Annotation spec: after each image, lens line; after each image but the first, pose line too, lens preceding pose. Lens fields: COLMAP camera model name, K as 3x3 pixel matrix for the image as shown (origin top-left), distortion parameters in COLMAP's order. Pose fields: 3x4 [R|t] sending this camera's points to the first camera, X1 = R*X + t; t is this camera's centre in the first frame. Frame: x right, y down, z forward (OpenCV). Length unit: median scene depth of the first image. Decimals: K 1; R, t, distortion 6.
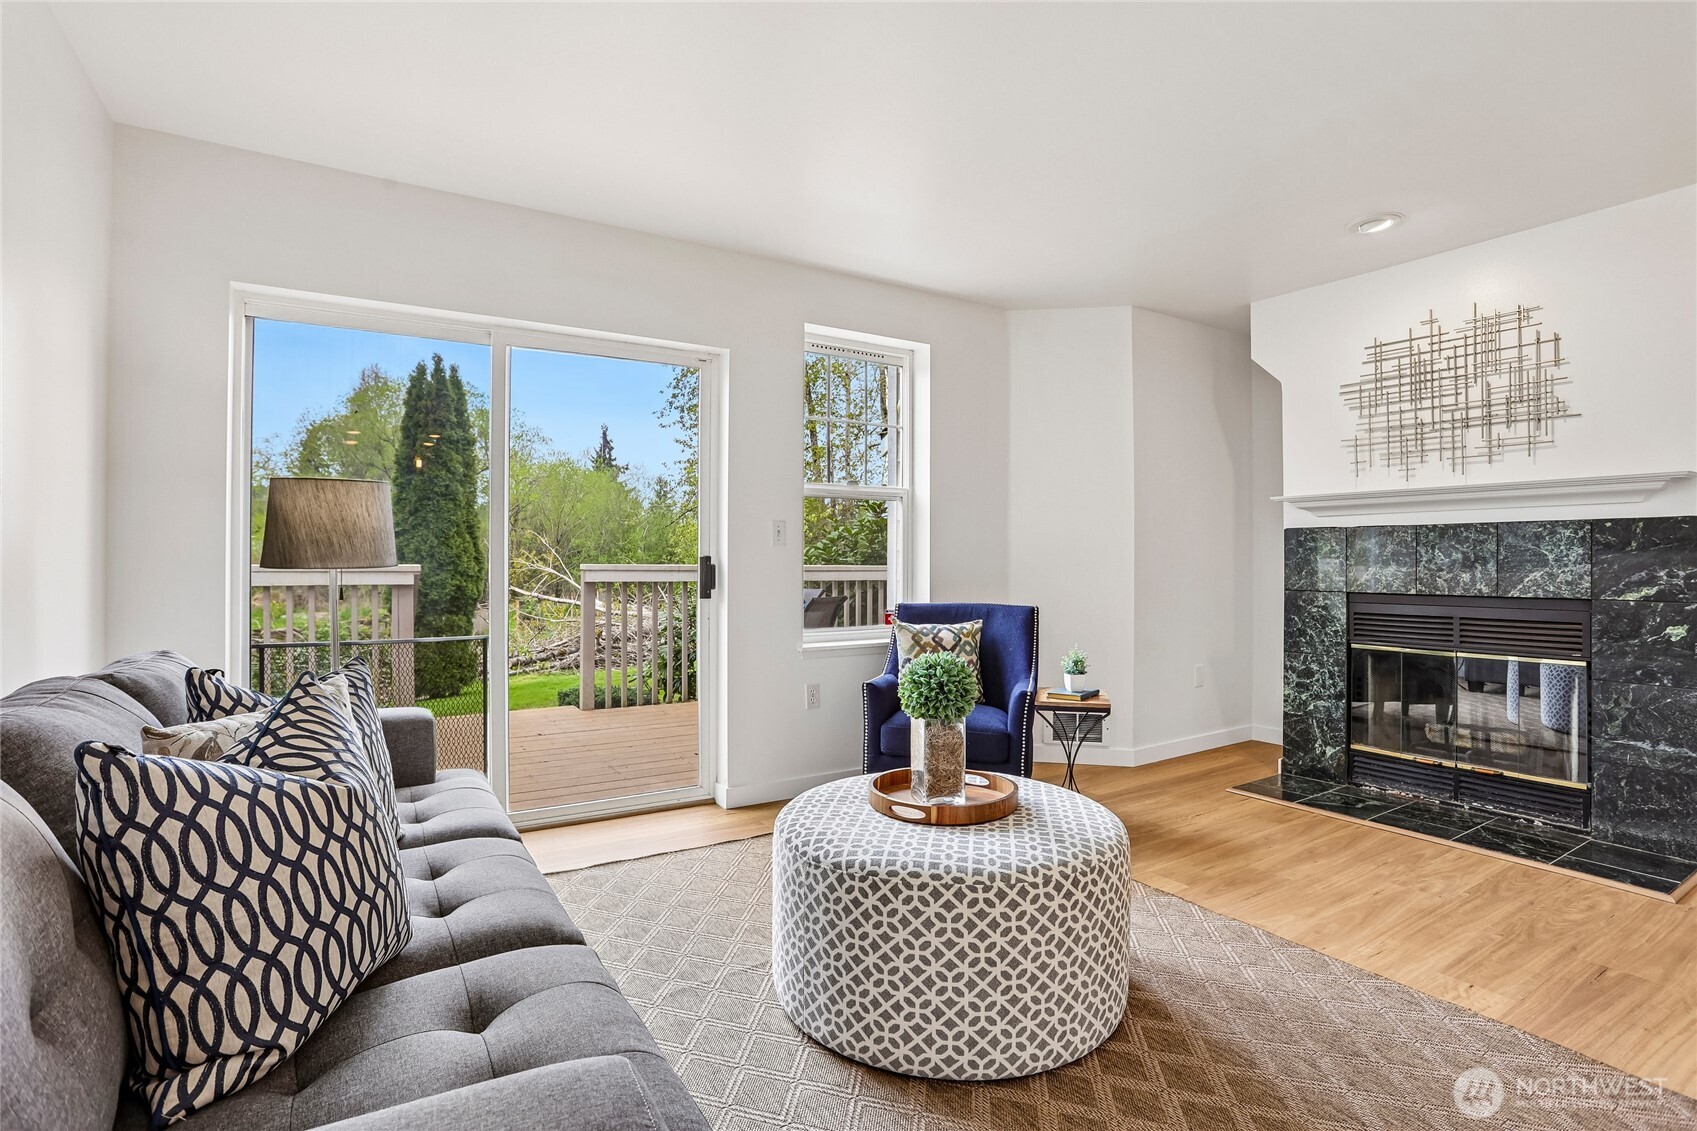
lens RADIAL K [[826.0, 0, 837.6], [0, 826.0, 557.5], [0, 0, 1]] dist [-0.057113, 0.016148]
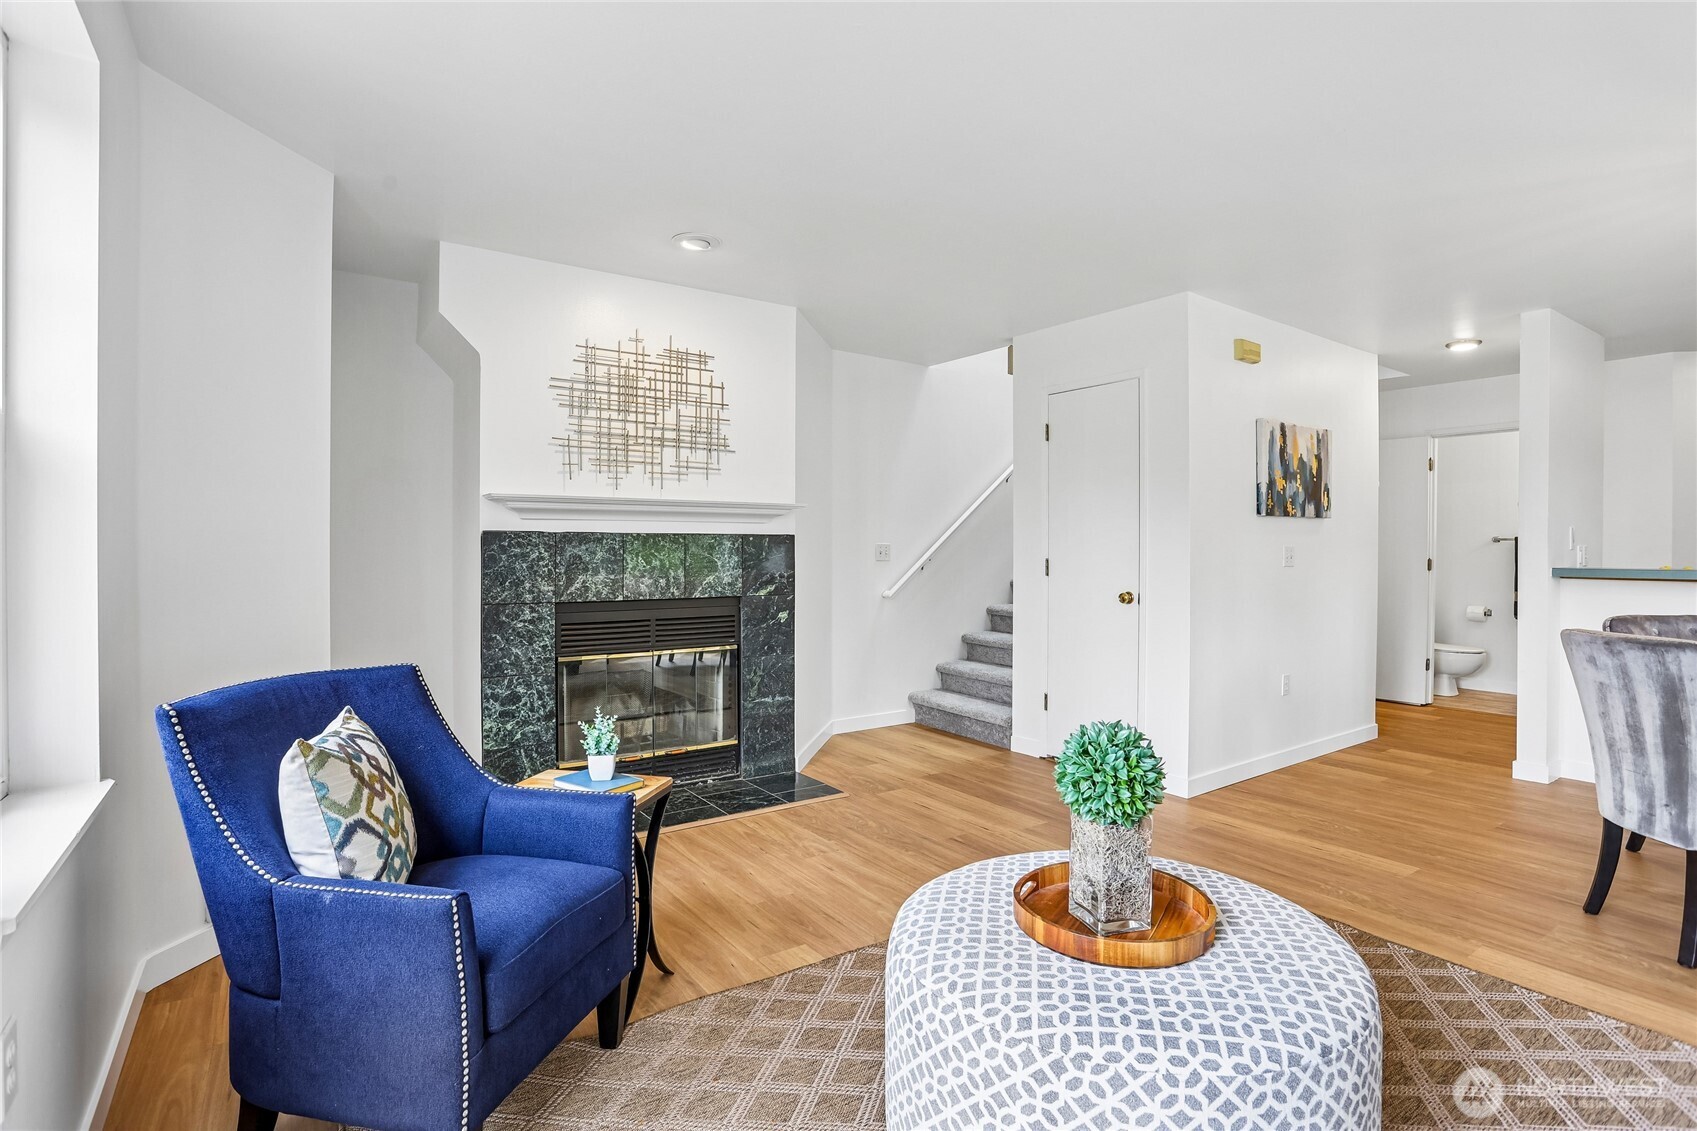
lens RADIAL K [[837.0, 0, 849.5], [0, 837.0, 564.0], [0, 0, 1]] dist [-0.036381, 0.000265]
pose [[-0.032702, -0.018557, 0.999293, -0.368497], [-0.003058, 0.999825, 0.018467, -0.022133], [-0.999460, -0.002451, -0.032753, 0.767200]]
